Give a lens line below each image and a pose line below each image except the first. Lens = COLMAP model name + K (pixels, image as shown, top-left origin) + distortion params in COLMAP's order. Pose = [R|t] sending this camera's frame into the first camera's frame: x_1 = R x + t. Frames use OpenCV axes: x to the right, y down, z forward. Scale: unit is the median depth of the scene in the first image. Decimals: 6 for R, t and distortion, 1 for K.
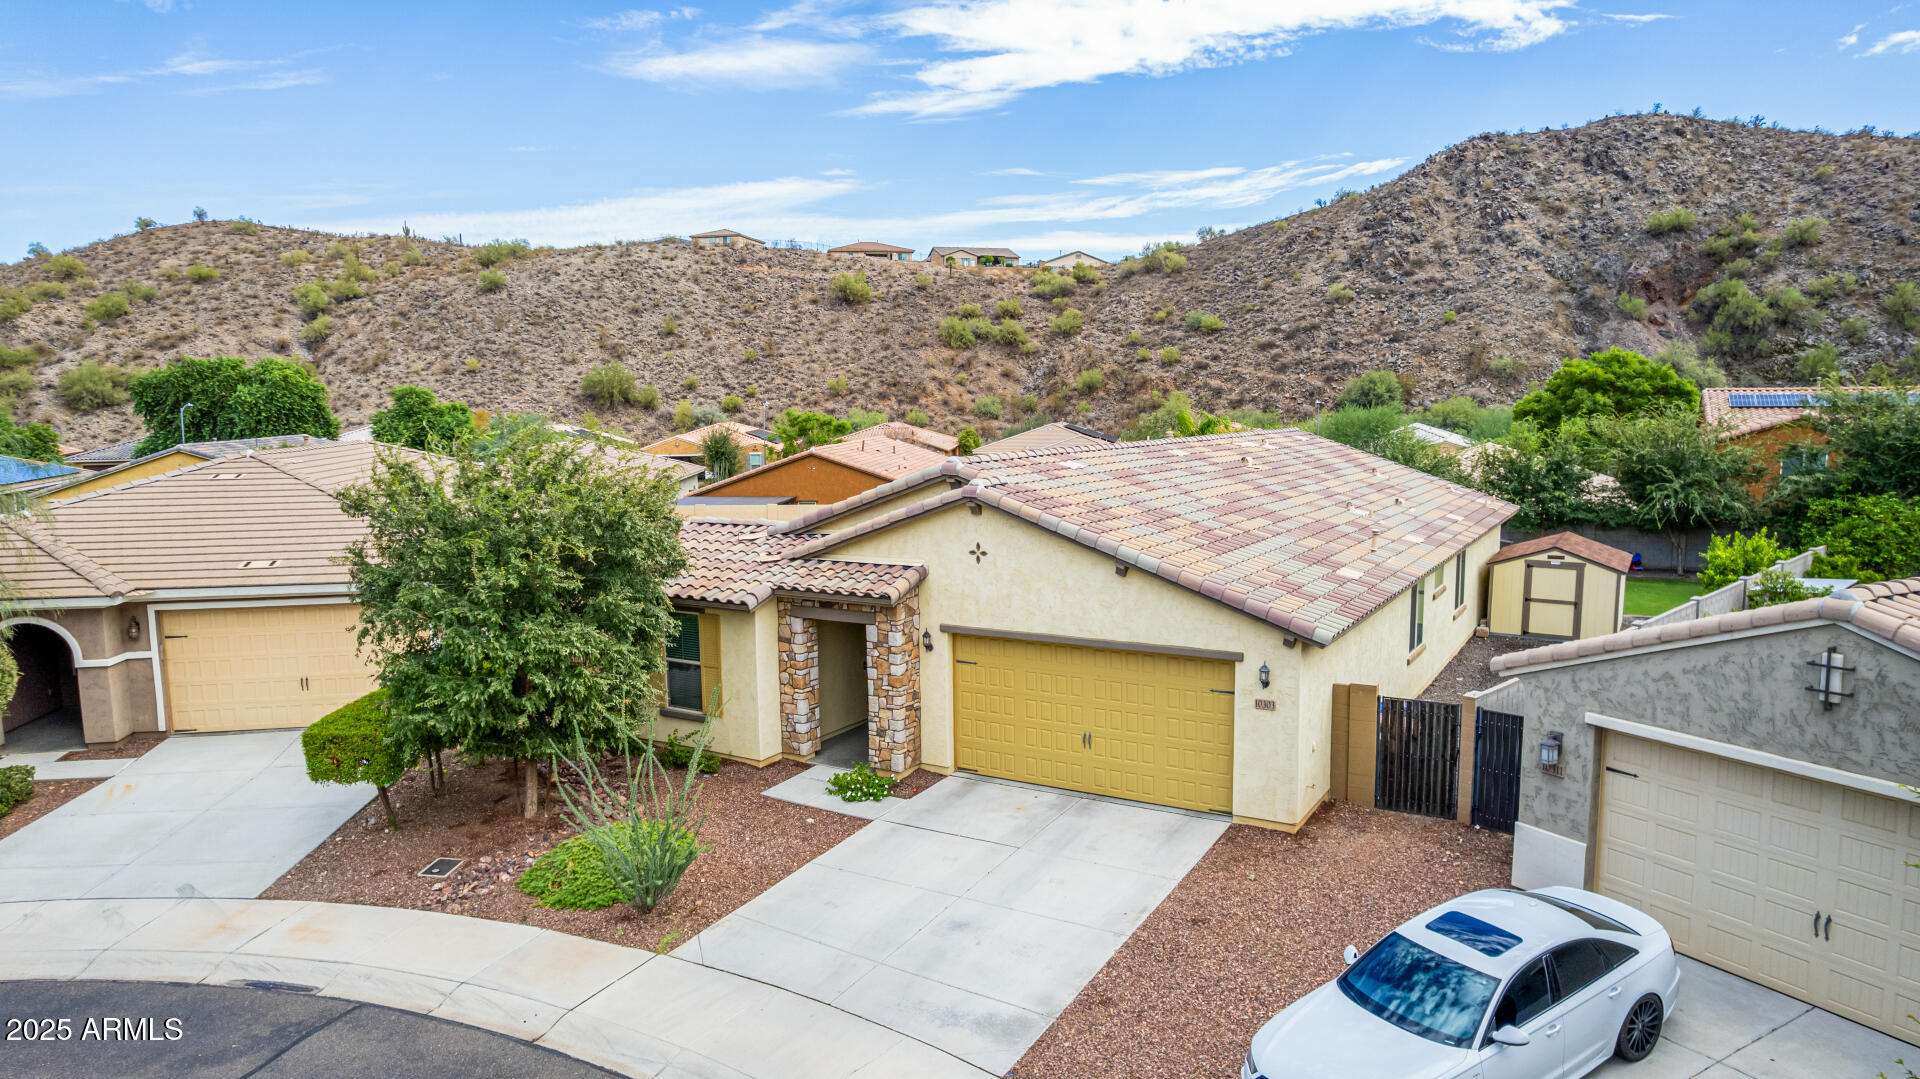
lens RADIAL K [[1230.4, 0, 960.0], [0, 1230.4, 539.5], [0, 0, 1]] dist [-0.080234, 0.069313]
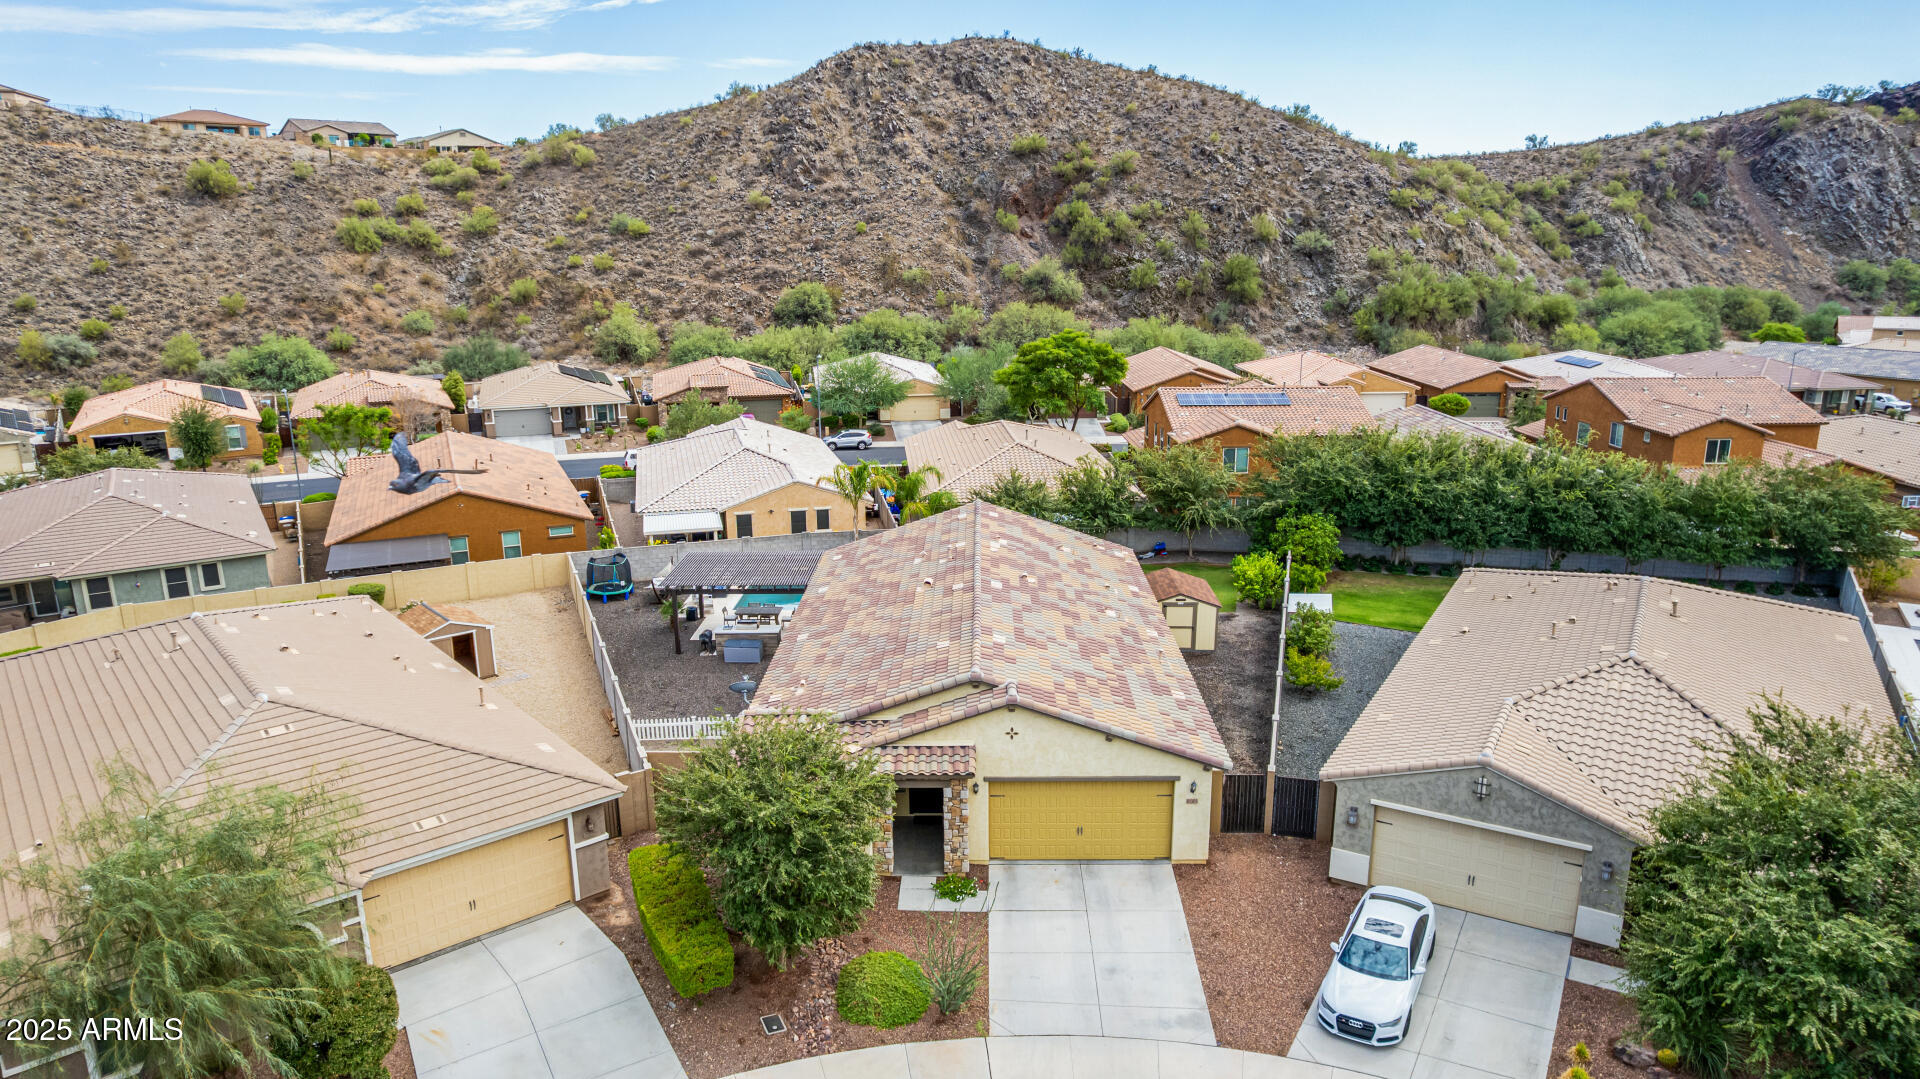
lens RADIAL K [[1227.2, 0, 964.6], [0, 1227.2, 547.5], [0, 0, 1]] dist [-0.073885, 0.065531]
pose [[0.865427, -0.122380, 0.485859, -0.087167], [0.055593, 0.987178, 0.149631, -0.052331], [-0.497941, -0.102484, 0.861134, -0.035925]]
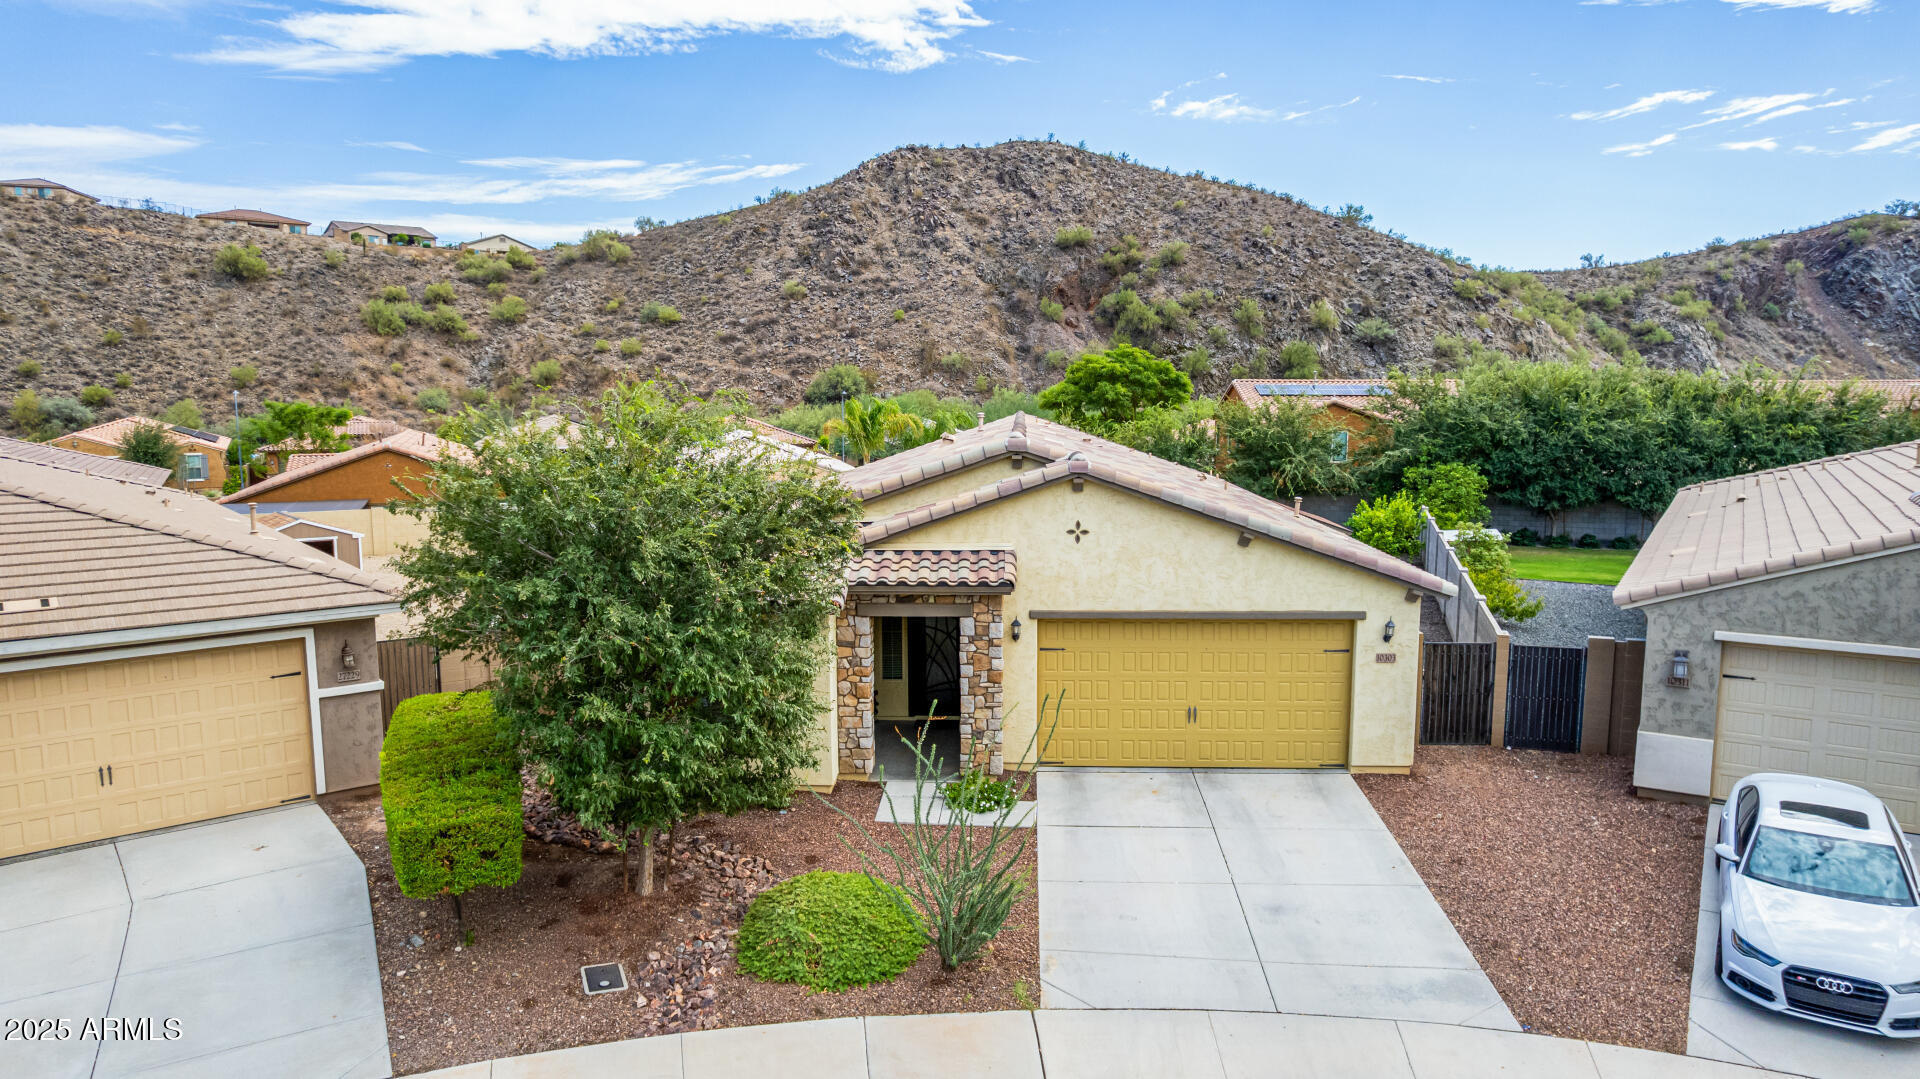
lens RADIAL K [[1227.2, 0, 964.6], [0, 1227.2, 547.5], [0, 0, 1]] dist [-0.073885, 0.065531]
pose [[0.882121, -0.051880, 0.468157, -0.055975], [0.047036, 0.998650, 0.022041, -0.000221], [-0.468668, 0.002577, 0.883371, 0.022710]]
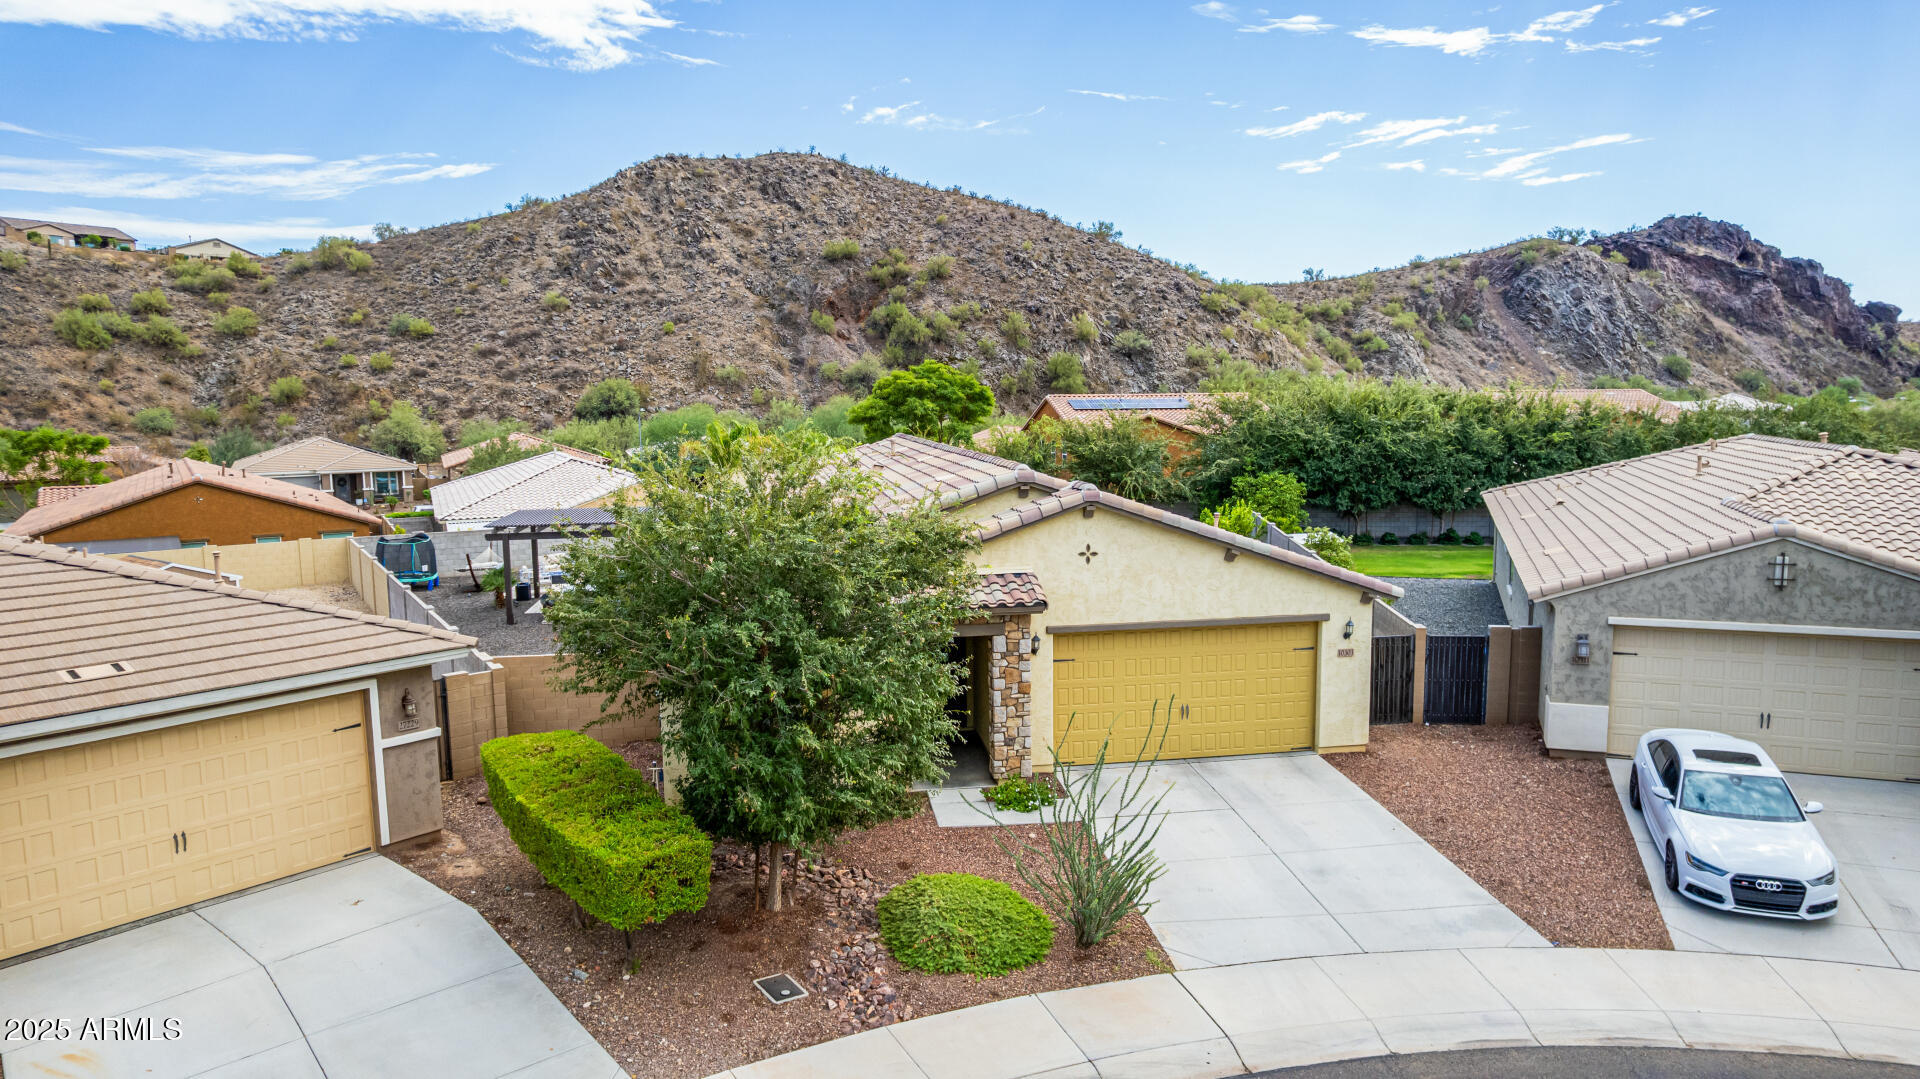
lens RADIAL K [[1227.2, 0, 964.6], [0, 1227.2, 547.5], [0, 0, 1]] dist [-0.073885, 0.065531]
pose [[0.766762, -0.077286, 0.637262, -0.081608], [0.076927, 0.996635, 0.028311, -0.003600], [-0.637305, 0.027315, 0.770127, 0.028343]]
